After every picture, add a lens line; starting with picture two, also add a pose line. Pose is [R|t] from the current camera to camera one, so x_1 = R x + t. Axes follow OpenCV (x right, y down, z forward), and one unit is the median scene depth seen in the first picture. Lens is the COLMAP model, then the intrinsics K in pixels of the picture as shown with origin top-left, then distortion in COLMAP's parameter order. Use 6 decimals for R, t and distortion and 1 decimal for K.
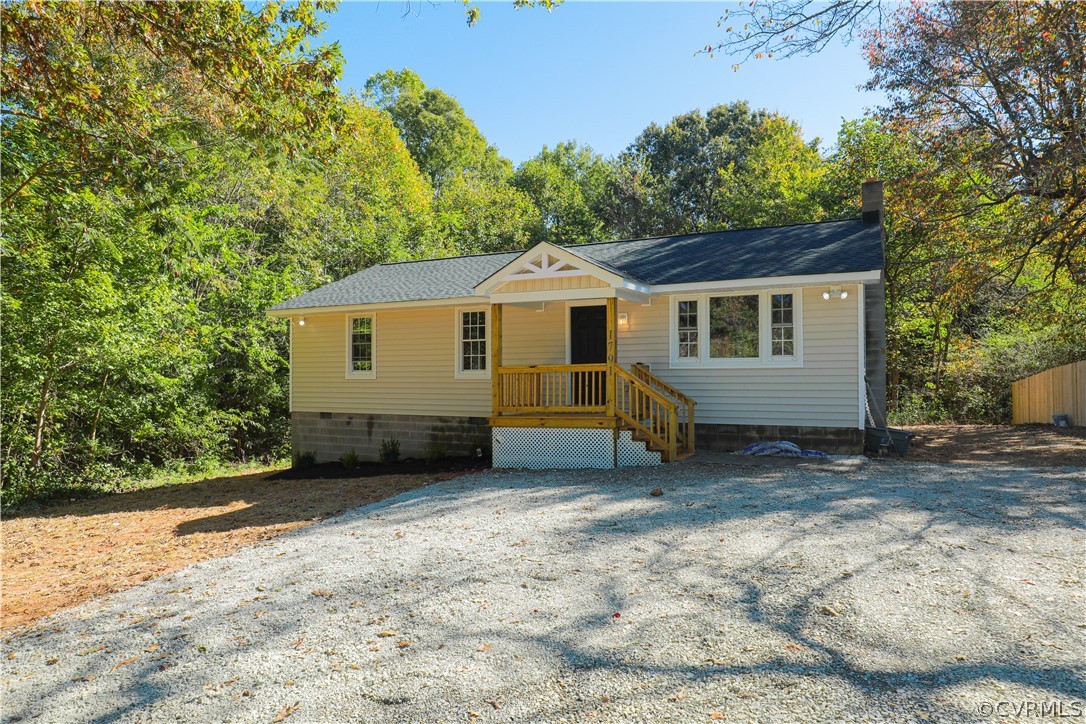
lens RADIAL K [[664.2, 0, 543.9], [0, 664.2, 361.1], [0, 0, 1]] dist [-0.004836, -0.000086]
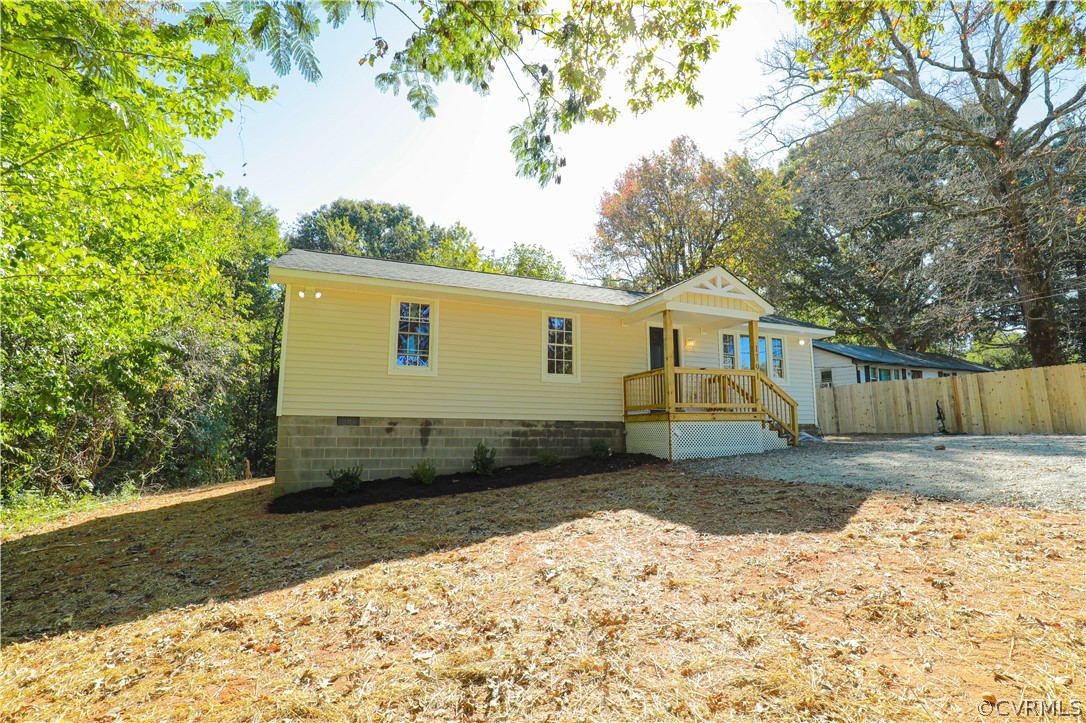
lens RADIAL K [[514.2, 0, 544.0], [0, 514.2, 364.1], [0, 0, 1]] dist [-0.035517, 0.006889]
pose [[0.660558, 0.108223, 0.742934, -0.678803], [-0.024215, 0.992112, -0.122991, 0.091880], [-0.750384, 0.063252, 0.657968, 0.486303]]
